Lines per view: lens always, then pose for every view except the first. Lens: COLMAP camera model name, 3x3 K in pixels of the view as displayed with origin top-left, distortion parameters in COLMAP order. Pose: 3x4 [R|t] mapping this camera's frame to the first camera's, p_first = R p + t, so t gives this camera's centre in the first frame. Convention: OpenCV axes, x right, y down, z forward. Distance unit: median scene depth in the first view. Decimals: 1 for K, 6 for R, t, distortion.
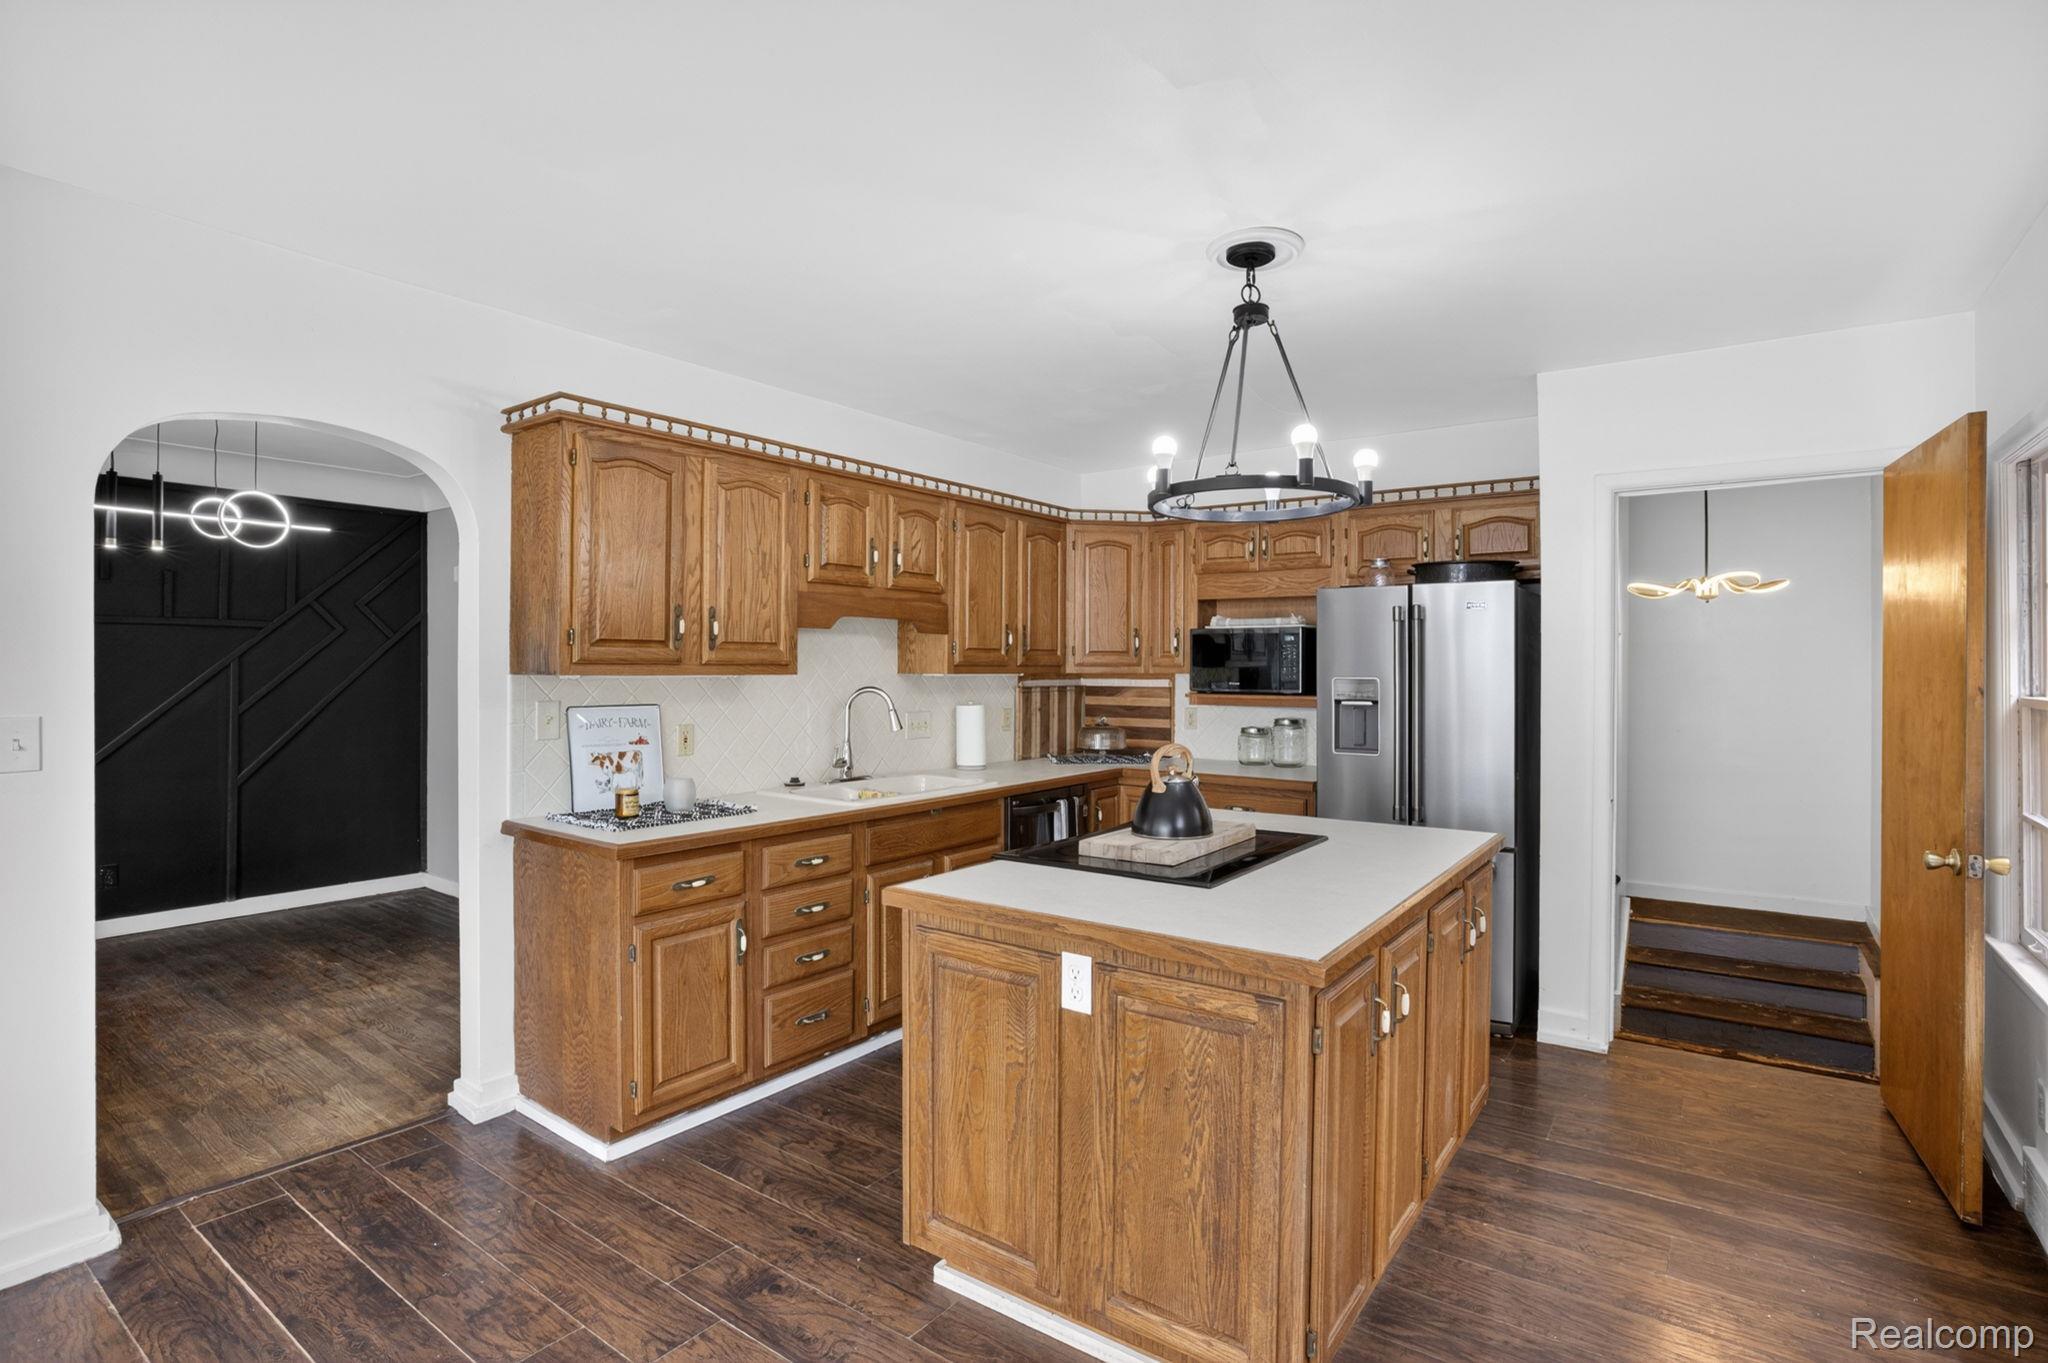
lens RADIAL K [[976.1, 0, 1023.1], [0, 976.1, 668.3], [0, 0, 1]] dist [-0.025258, 0.003751]
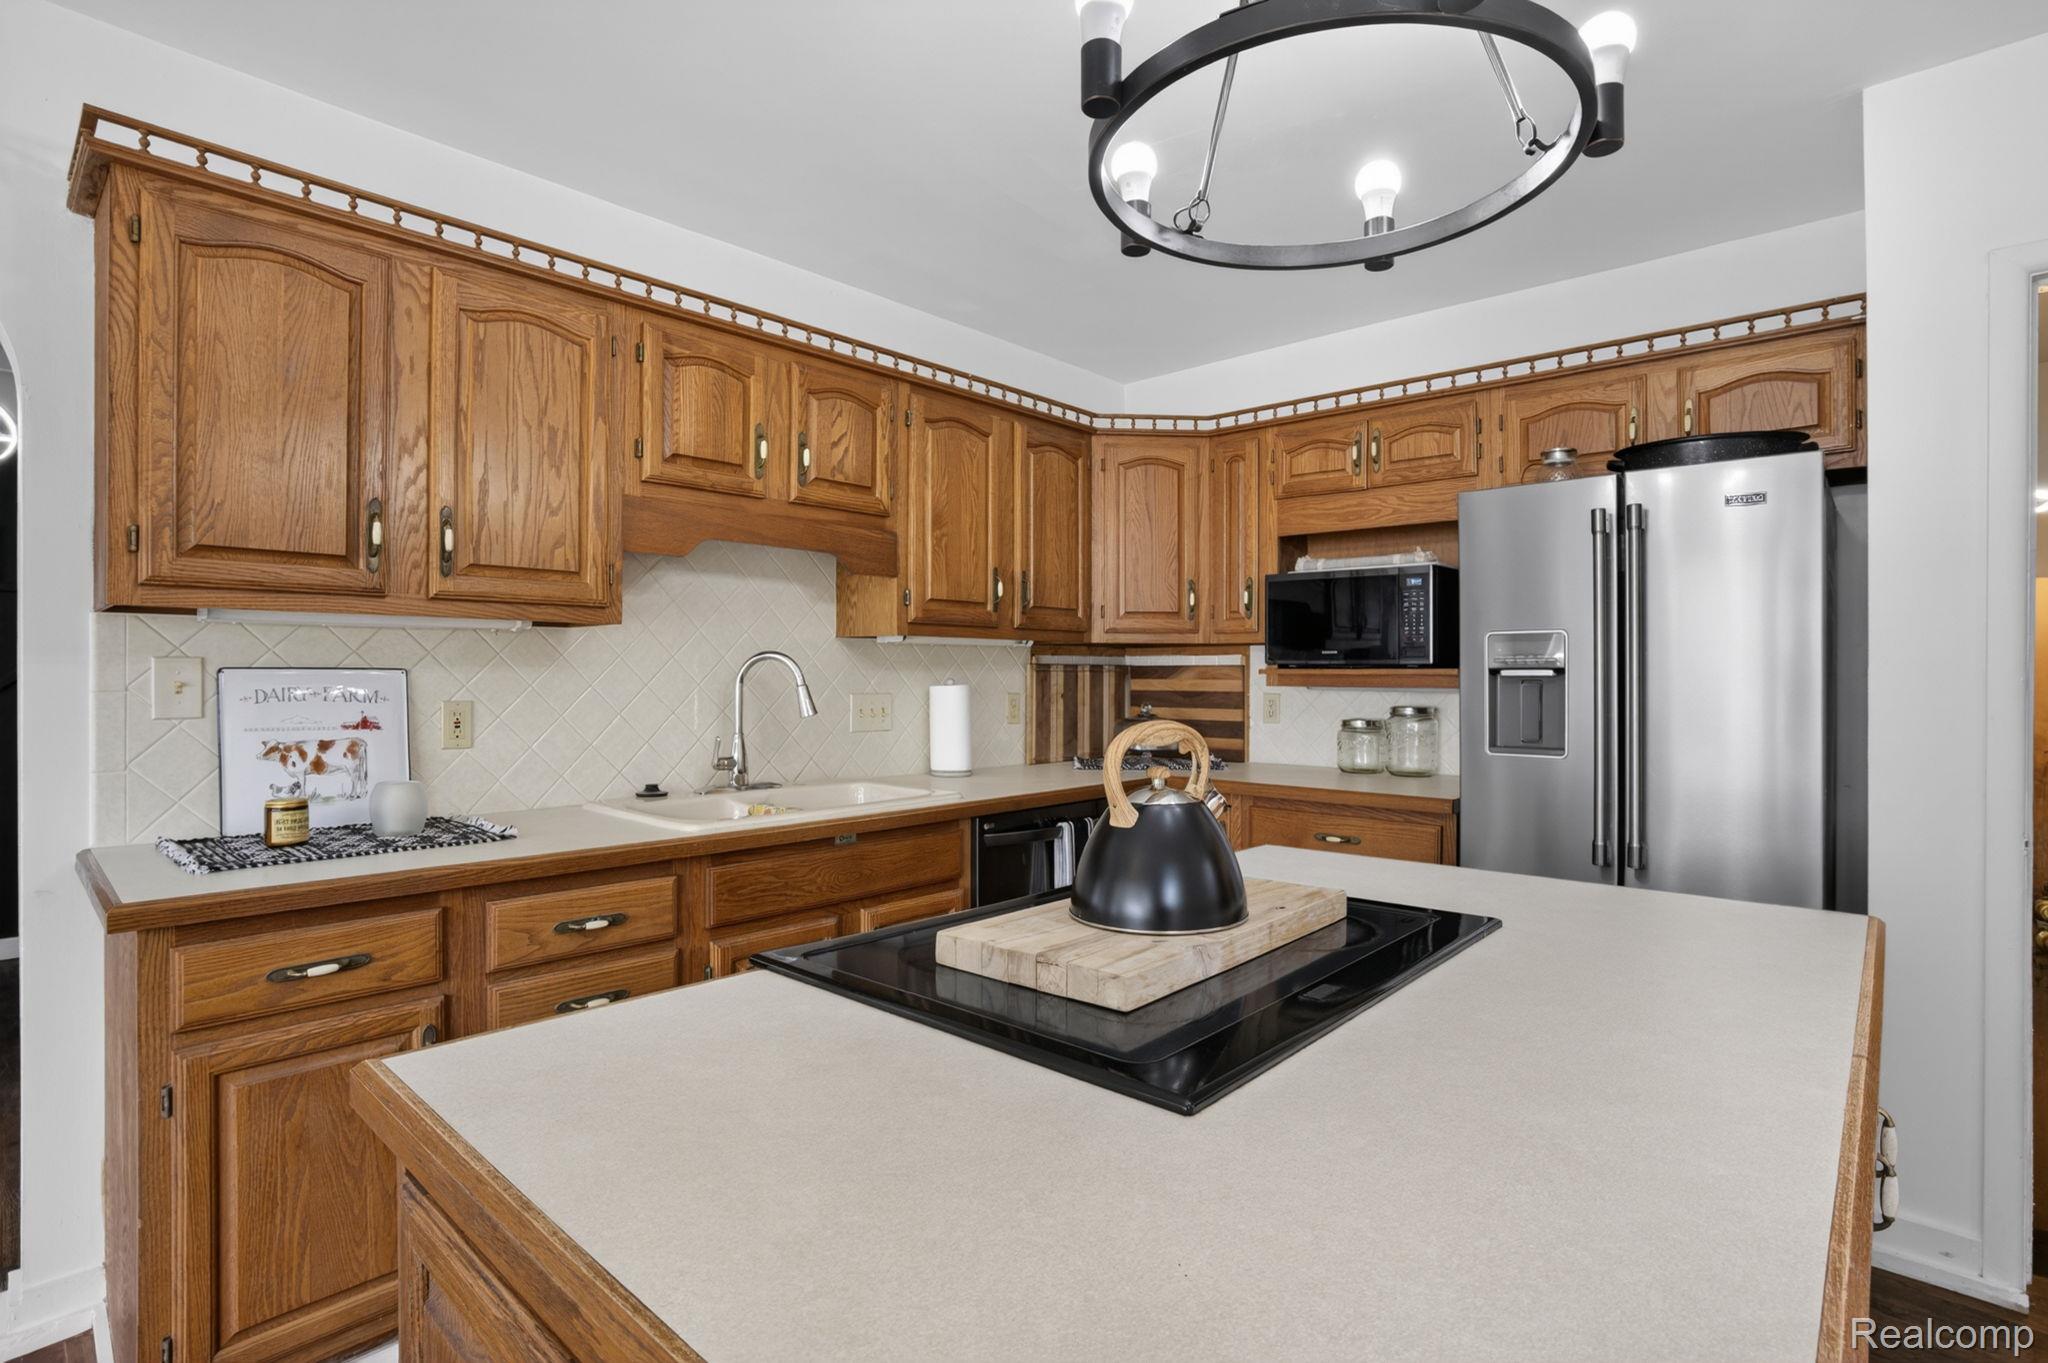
lens RADIAL K [[976.1, 0, 1028.1], [0, 976.1, 667.1], [0, 0, 1]] dist [-0.025258, 0.003751]
pose [[0.993921, -0.001930, -0.110075, 0.099469], [0.000878, 0.999954, -0.009603, 0.038679], [0.110088, 0.009448, 0.993877, 0.366566]]
